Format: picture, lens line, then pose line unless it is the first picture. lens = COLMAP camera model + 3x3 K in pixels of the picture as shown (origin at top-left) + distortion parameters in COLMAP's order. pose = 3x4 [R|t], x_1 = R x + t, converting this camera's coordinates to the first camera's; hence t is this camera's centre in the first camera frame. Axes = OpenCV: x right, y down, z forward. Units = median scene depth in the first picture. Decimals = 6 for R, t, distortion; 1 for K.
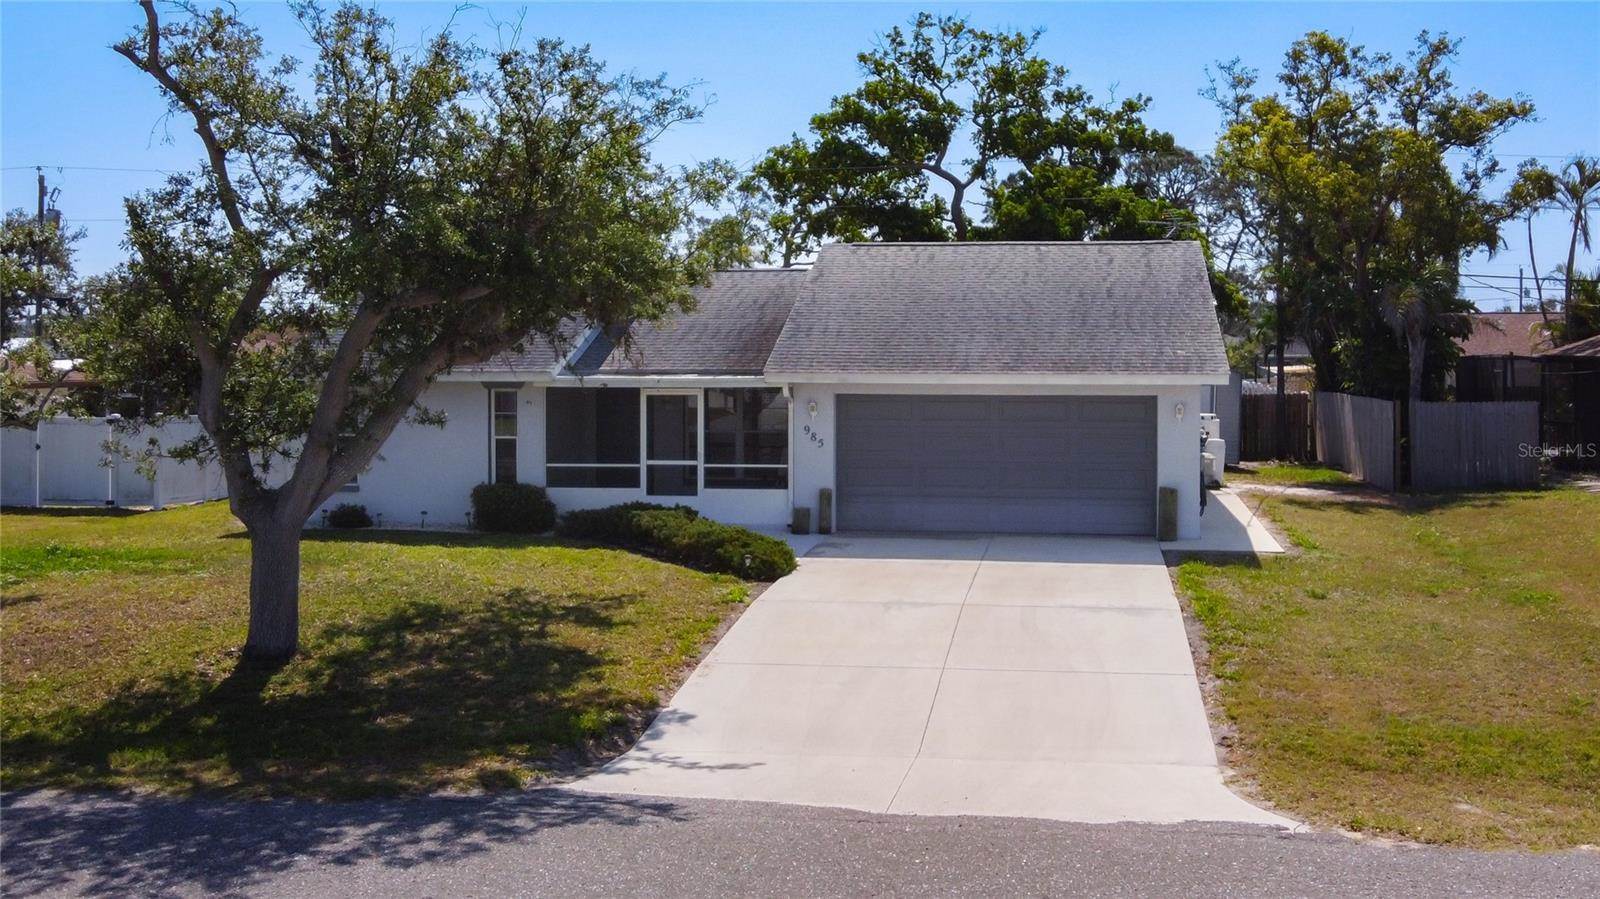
lens RADIAL K [[1183.1, 0, 710.4], [0, 1183.1, 424.8], [0, 0, 1]] dist [-0.001928, 0.000754]
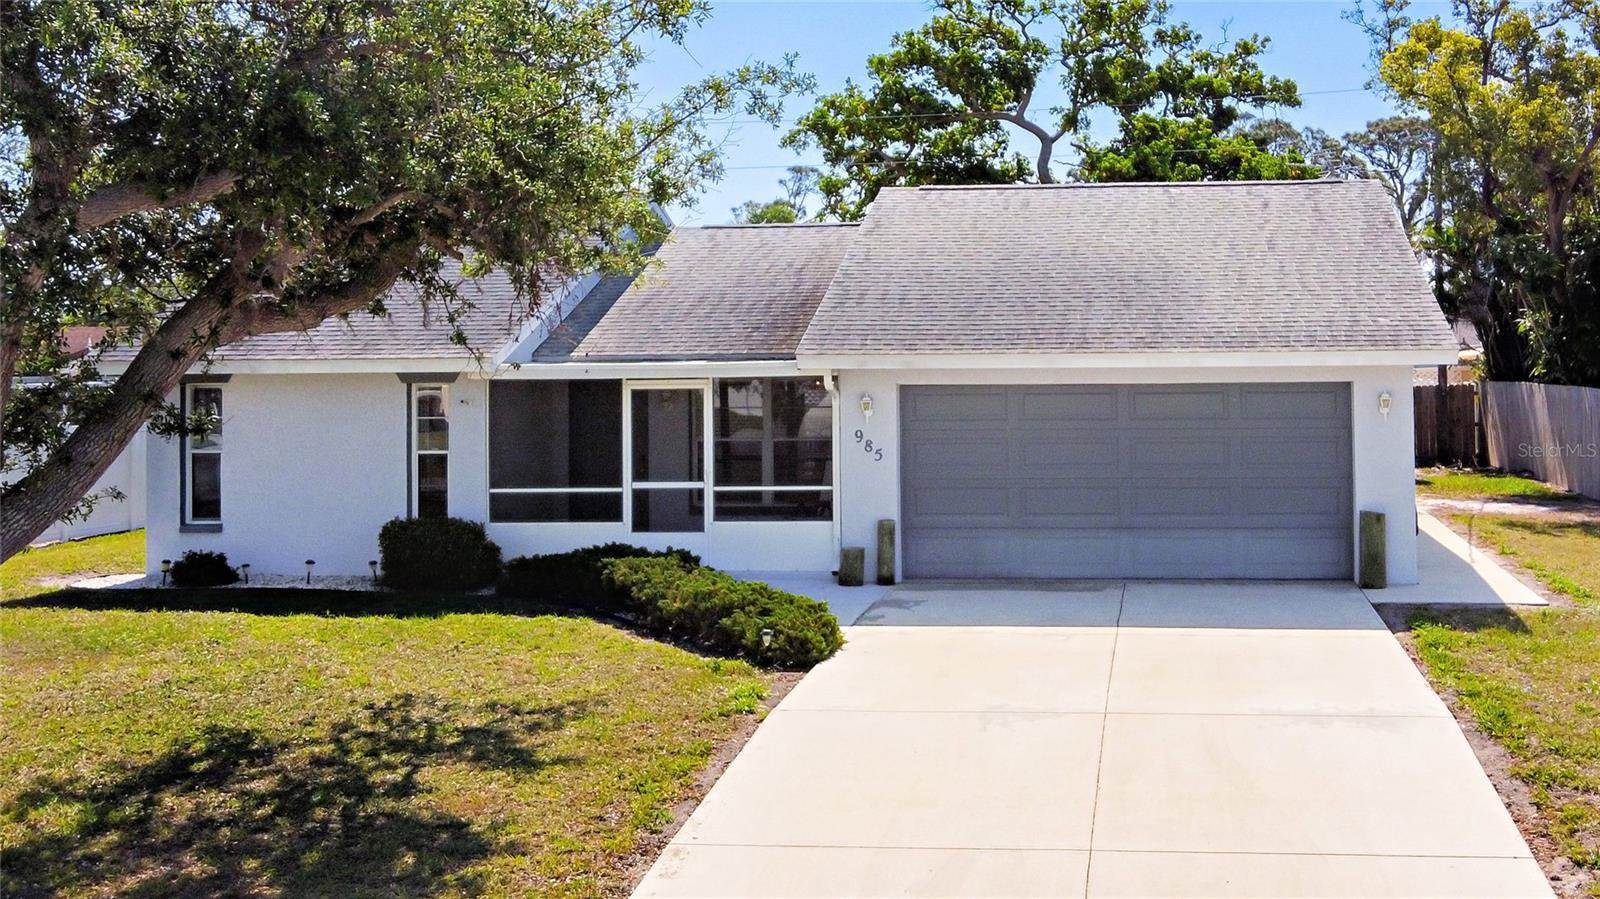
lens RADIAL K [[1239.1, 0, 800.0], [0, 1239.1, 449.5], [0, 0, 1]] dist [0.001776, 0.028729]
pose [[0.999655, -0.012622, 0.023013, 0.028540], [0.012283, 0.999815, 0.014789, 0.000896], [-0.023196, -0.014502, 0.999626, 0.256684]]
